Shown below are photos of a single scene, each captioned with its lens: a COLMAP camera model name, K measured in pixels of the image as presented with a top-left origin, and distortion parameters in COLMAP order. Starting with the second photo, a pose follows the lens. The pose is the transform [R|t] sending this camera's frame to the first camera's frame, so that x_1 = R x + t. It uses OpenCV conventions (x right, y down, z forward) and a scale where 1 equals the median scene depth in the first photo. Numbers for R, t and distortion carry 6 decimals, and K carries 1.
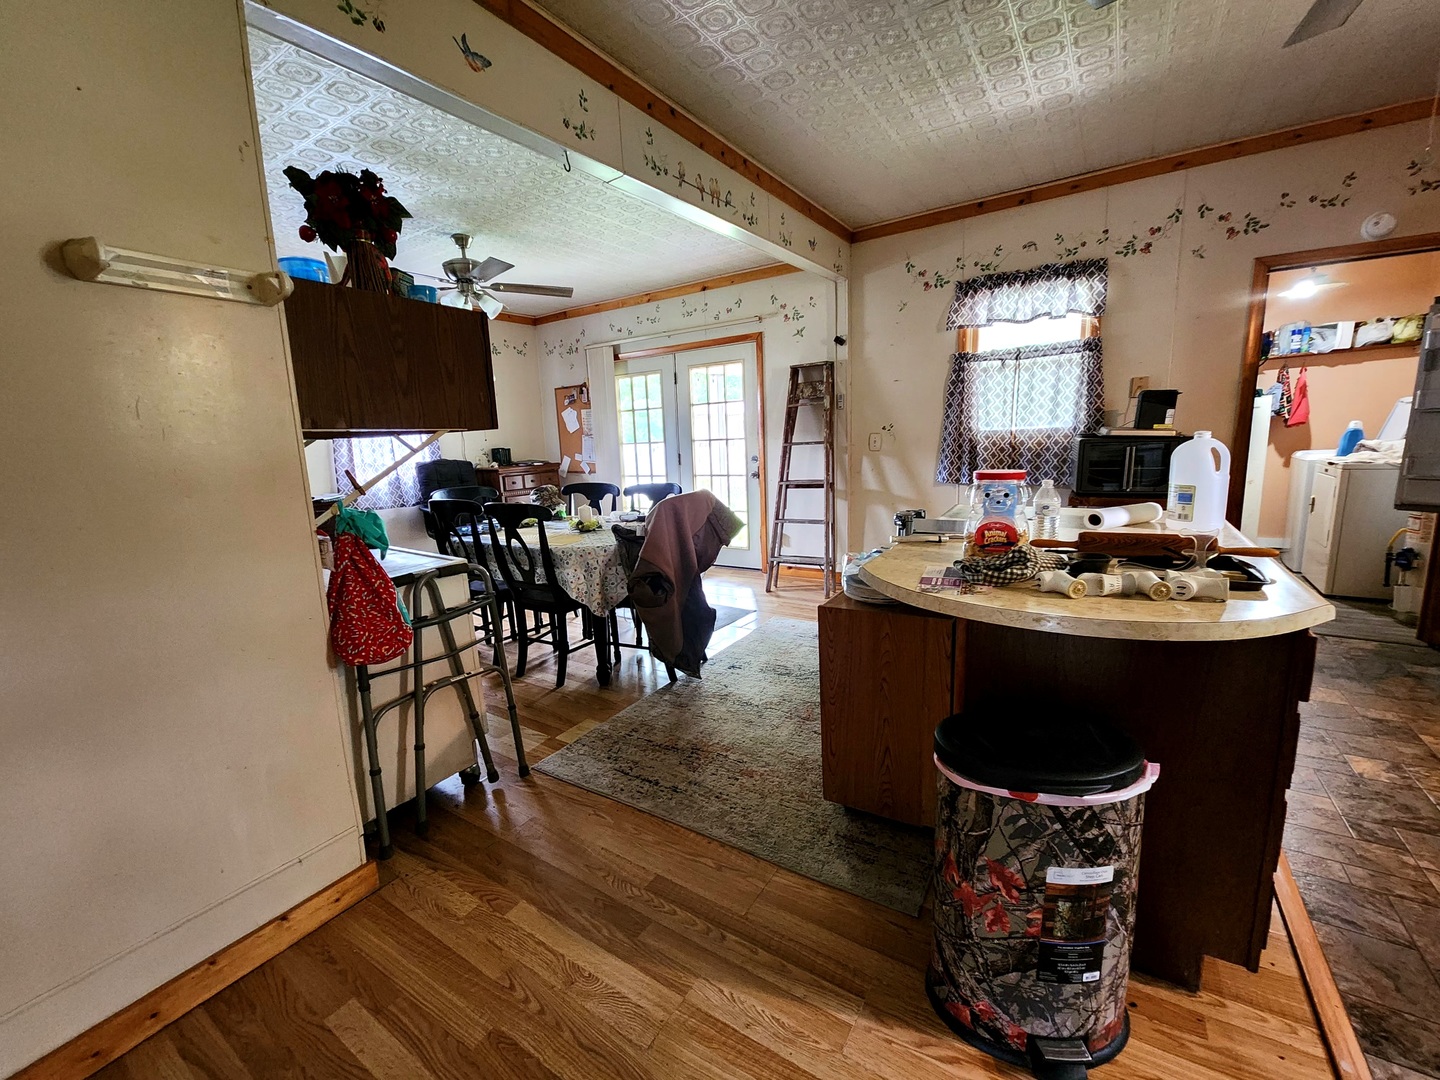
lens RADIAL K [[589.8, 0, 720.9], [0, 589.8, 544.7], [0, 0, 1]] dist [0.001570, -0.000825]
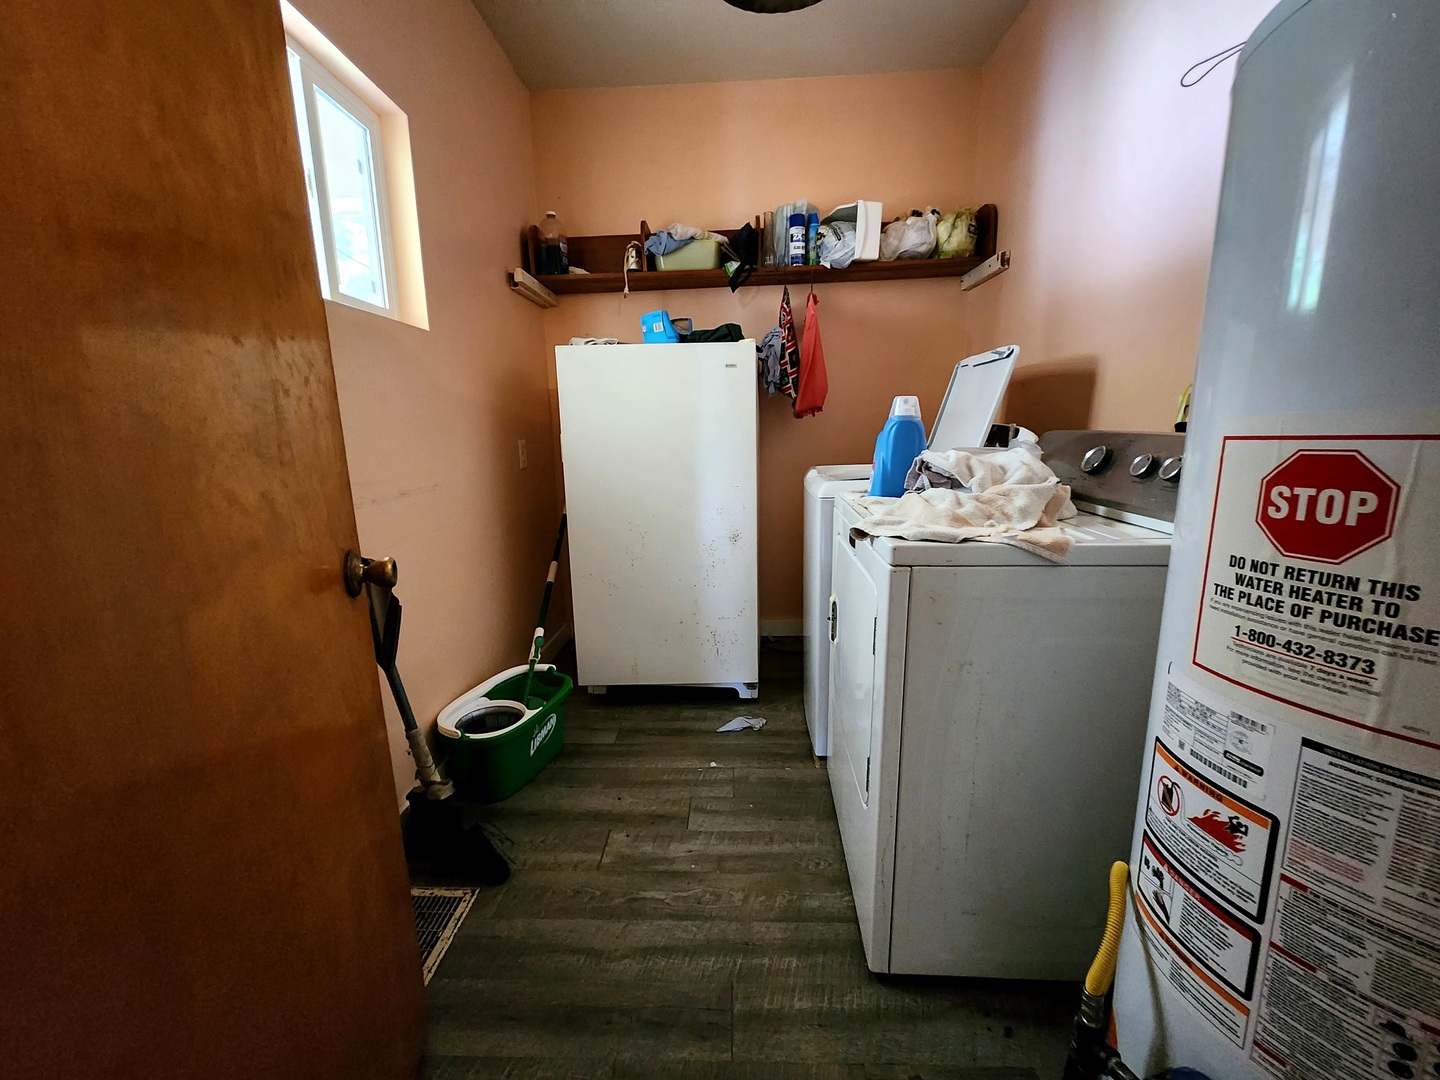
lens RADIAL K [[574.0, 0, 722.4], [0, 574.0, 511.7], [0, 0, 1]] dist [0.000538, -0.000137]
pose [[0.857471, -0.042140, 0.512804, 2.679449], [0.061796, 0.997861, -0.021330, -0.465468], [-0.510808, 0.049979, 0.858241, 2.551818]]
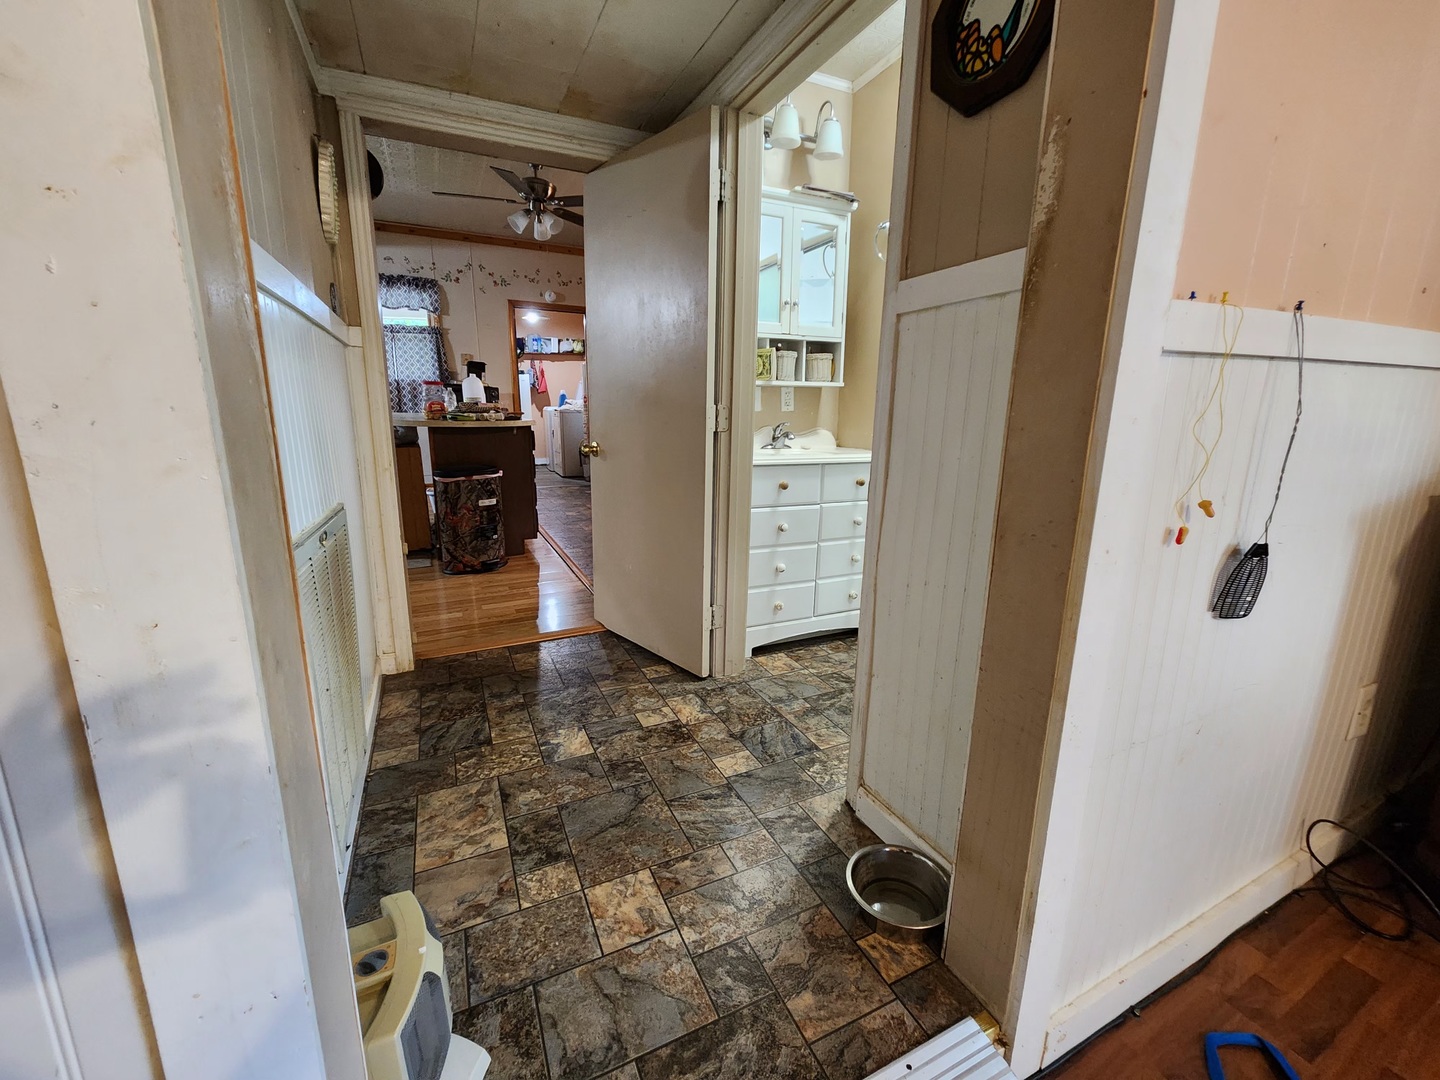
lens RADIAL K [[592.9, 0, 720.0], [0, 592.9, 540.0], [0, 0, 1]] dist [0.001734, -0.000428]
pose [[0.519338, -0.143263, 0.842475, -1.306828], [0.116880, 0.988491, 0.096044, 0.518511], [-0.846538, 0.048589, 0.530106, -1.563677]]
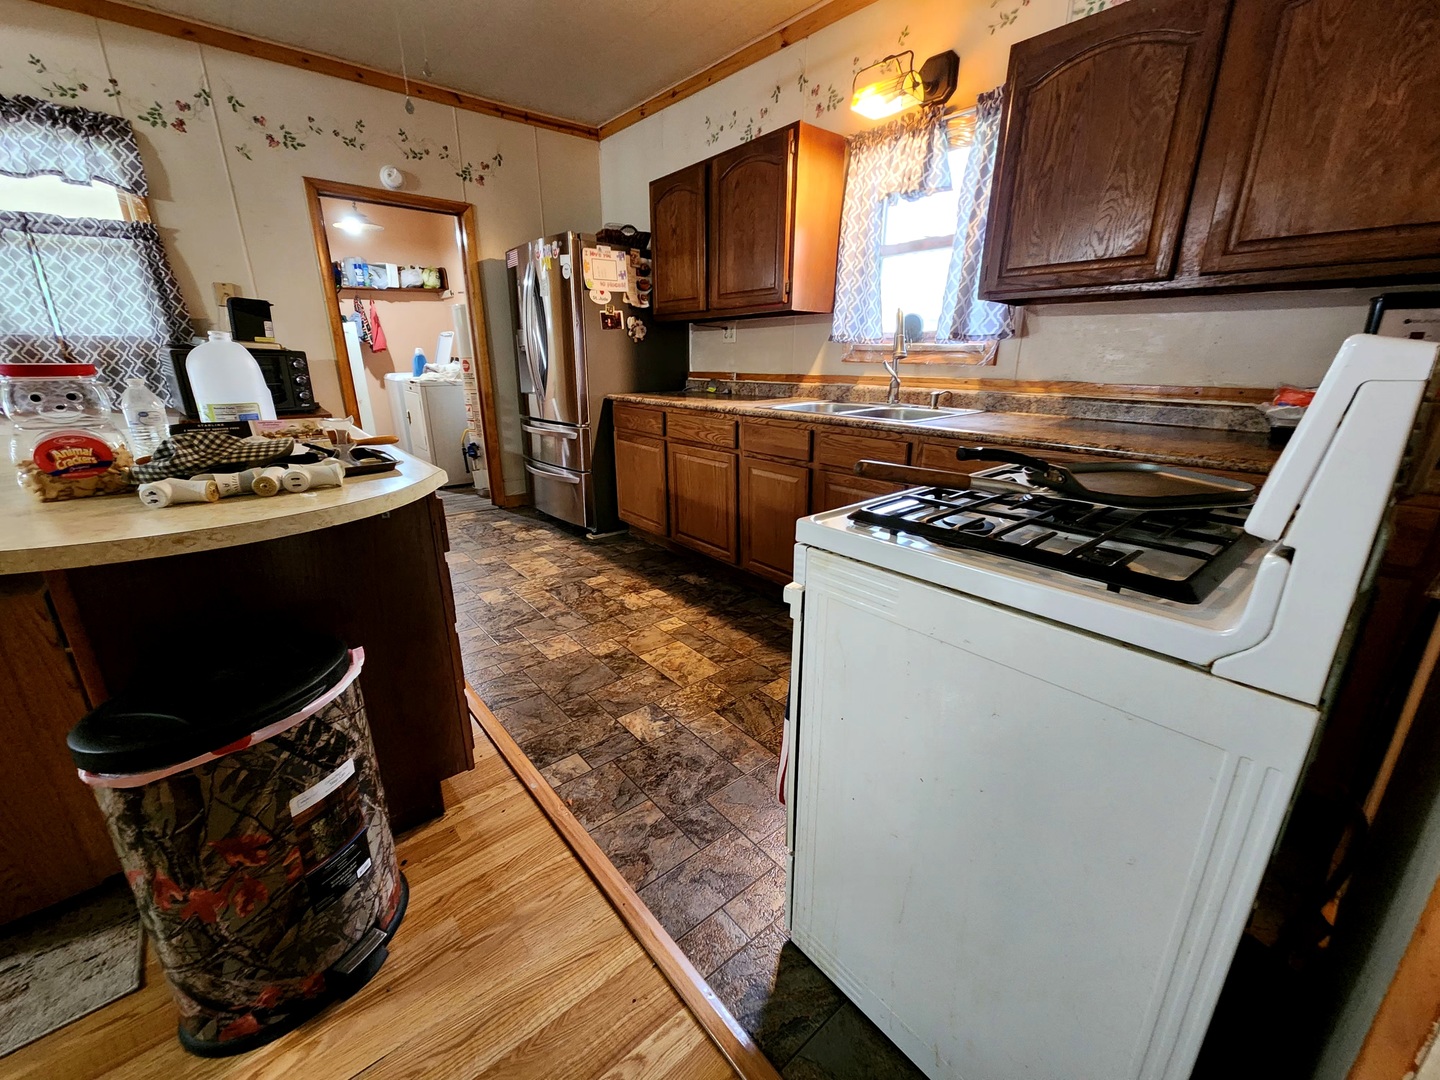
lens RADIAL K [[589.8, 0, 720.9], [0, 589.8, 544.7], [0, 0, 1]] dist [0.001570, -0.000825]
pose [[0.299307, -0.255459, 0.919324, 0.018757], [0.153182, 0.963861, 0.217963, 0.061555], [-0.941781, 0.075586, 0.327621, 0.043875]]
